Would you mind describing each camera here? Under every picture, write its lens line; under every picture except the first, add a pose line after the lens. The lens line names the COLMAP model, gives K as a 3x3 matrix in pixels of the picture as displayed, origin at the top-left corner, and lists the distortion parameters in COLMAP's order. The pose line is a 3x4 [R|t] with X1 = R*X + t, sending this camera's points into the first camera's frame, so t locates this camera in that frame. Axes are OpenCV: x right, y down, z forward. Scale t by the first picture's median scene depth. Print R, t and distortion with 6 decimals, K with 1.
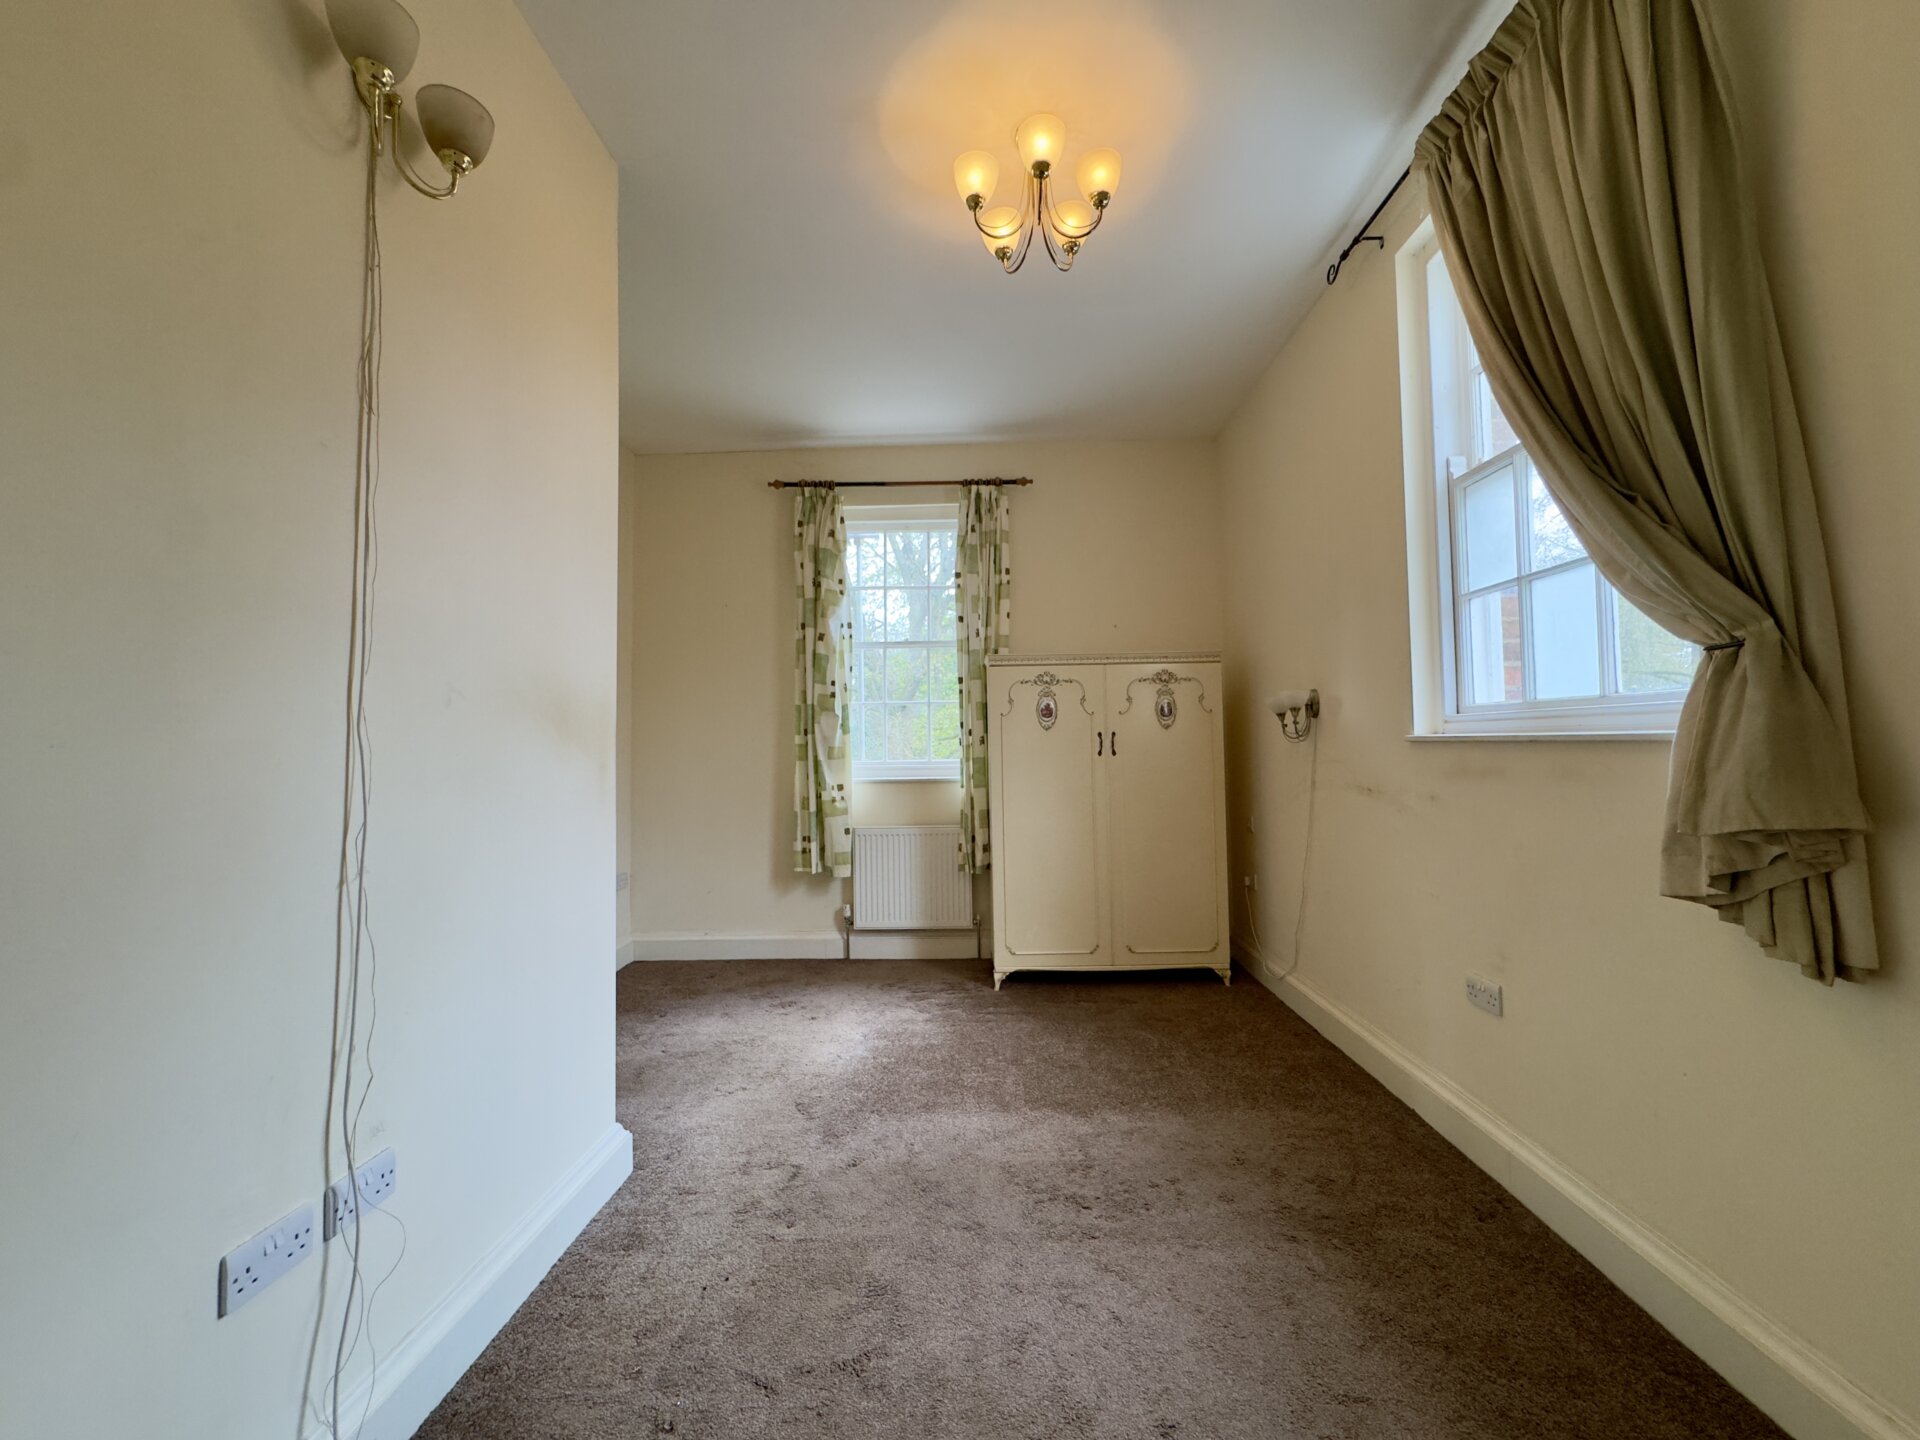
lens RADIAL K [[767.7, 0, 957.6], [0, 767.7, 716.3], [0, 0, 1]] dist [-0.002425, 0.000805]
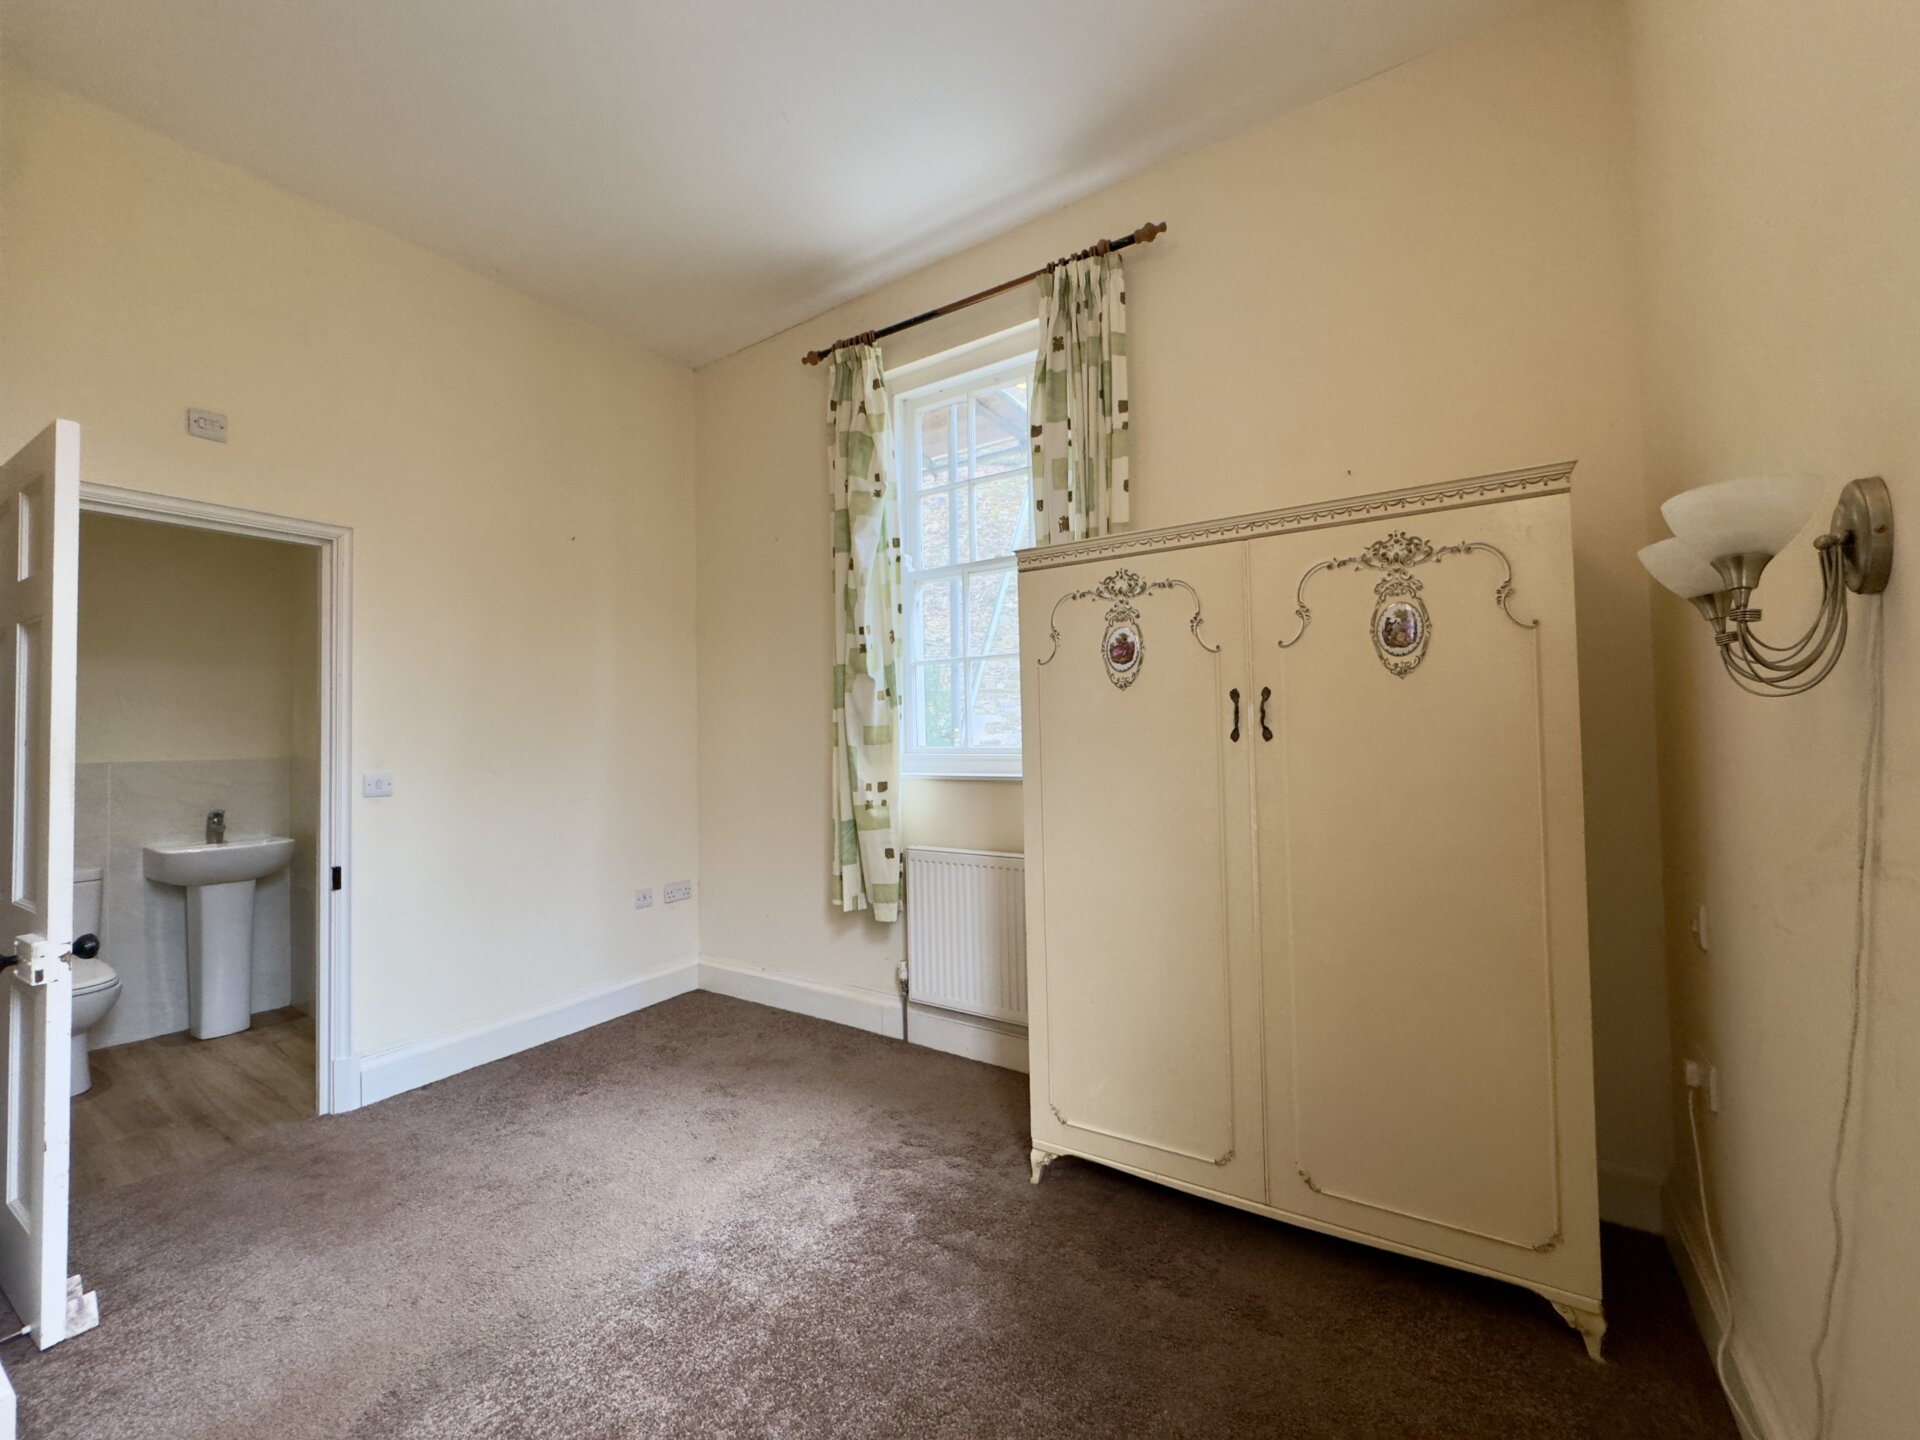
lens RADIAL K [[767.7, 0, 957.6], [0, 767.7, 716.3], [0, 0, 1]] dist [-0.002425, 0.000805]
pose [[0.850348, -0.015076, -0.526004, 0.257001], [0.028923, 0.999417, 0.018114, 0.021418], [0.525425, -0.030617, 0.850289, 0.470977]]
